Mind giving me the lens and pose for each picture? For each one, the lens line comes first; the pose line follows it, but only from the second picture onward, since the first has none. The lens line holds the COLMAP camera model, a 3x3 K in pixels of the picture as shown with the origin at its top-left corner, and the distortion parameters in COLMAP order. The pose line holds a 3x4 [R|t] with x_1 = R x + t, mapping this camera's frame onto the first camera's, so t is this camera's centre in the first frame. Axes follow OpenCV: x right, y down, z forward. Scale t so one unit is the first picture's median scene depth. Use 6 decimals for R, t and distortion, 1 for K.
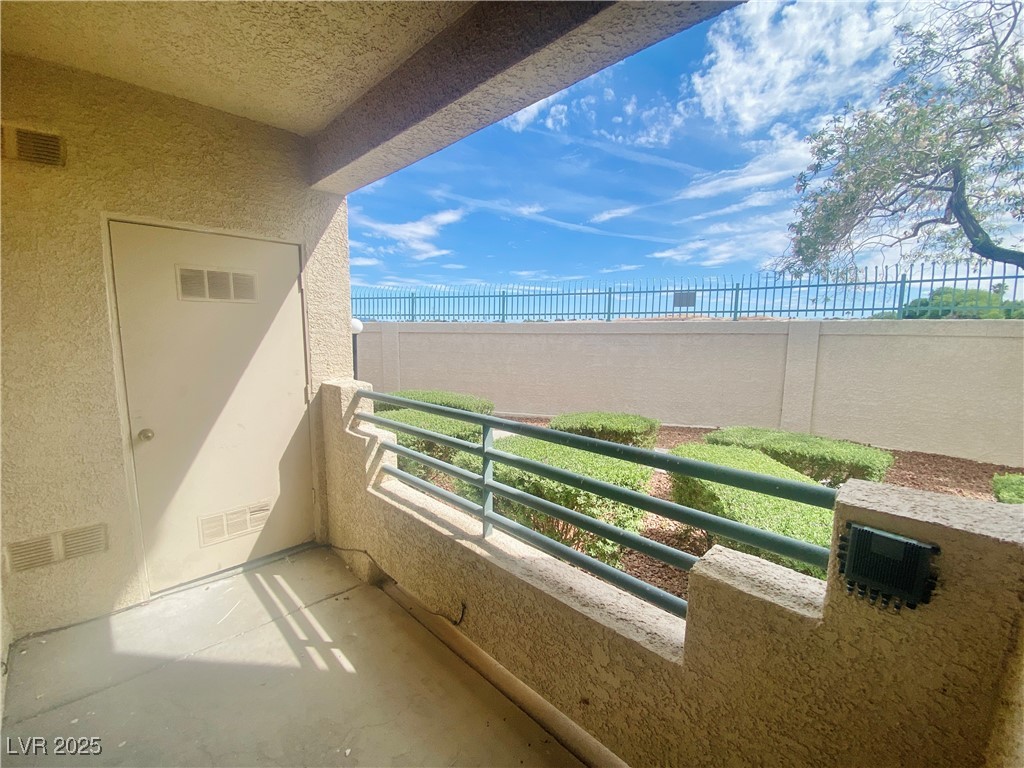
lens RADIAL K [[414.3, 0, 511.5], [0, 414.3, 380.3], [0, 0, 1]] dist [0.033901, -0.030936]
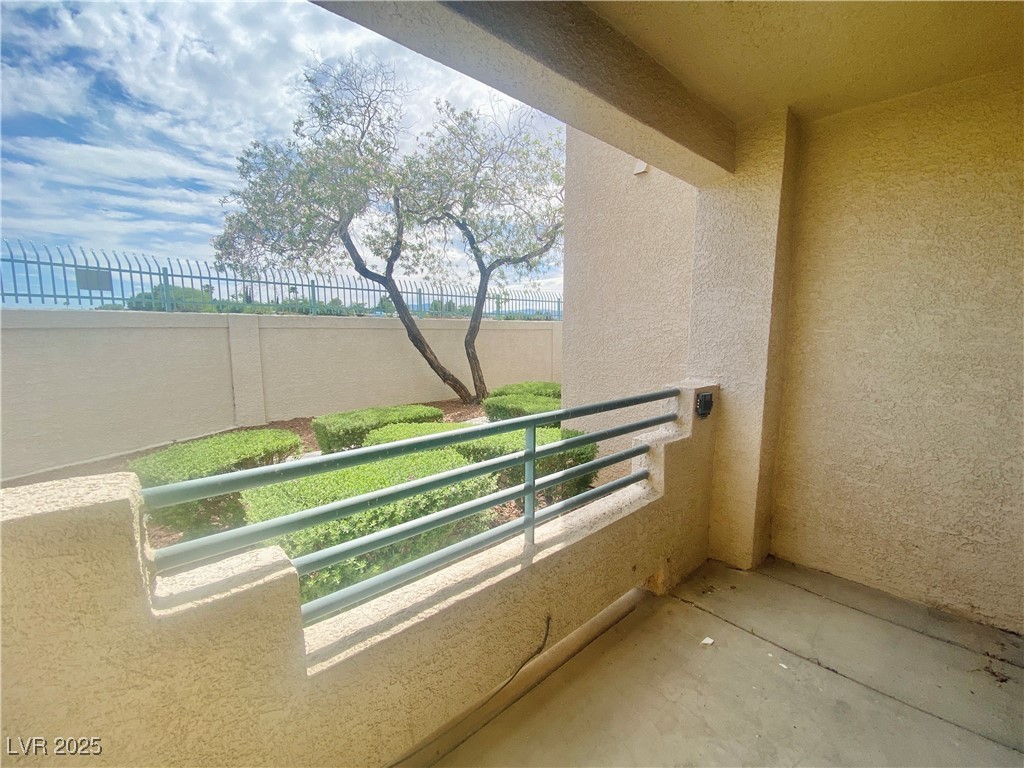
lens RADIAL K [[414.3, 0, 511.5], [0, 414.3, 380.3], [0, 0, 1]] dist [0.033901, -0.030936]
pose [[0.074472, -0.130001, 0.988713, -0.603907], [0.112526, 0.986230, 0.121199, -0.071086], [-0.990854, 0.102230, 0.088075, 0.578833]]
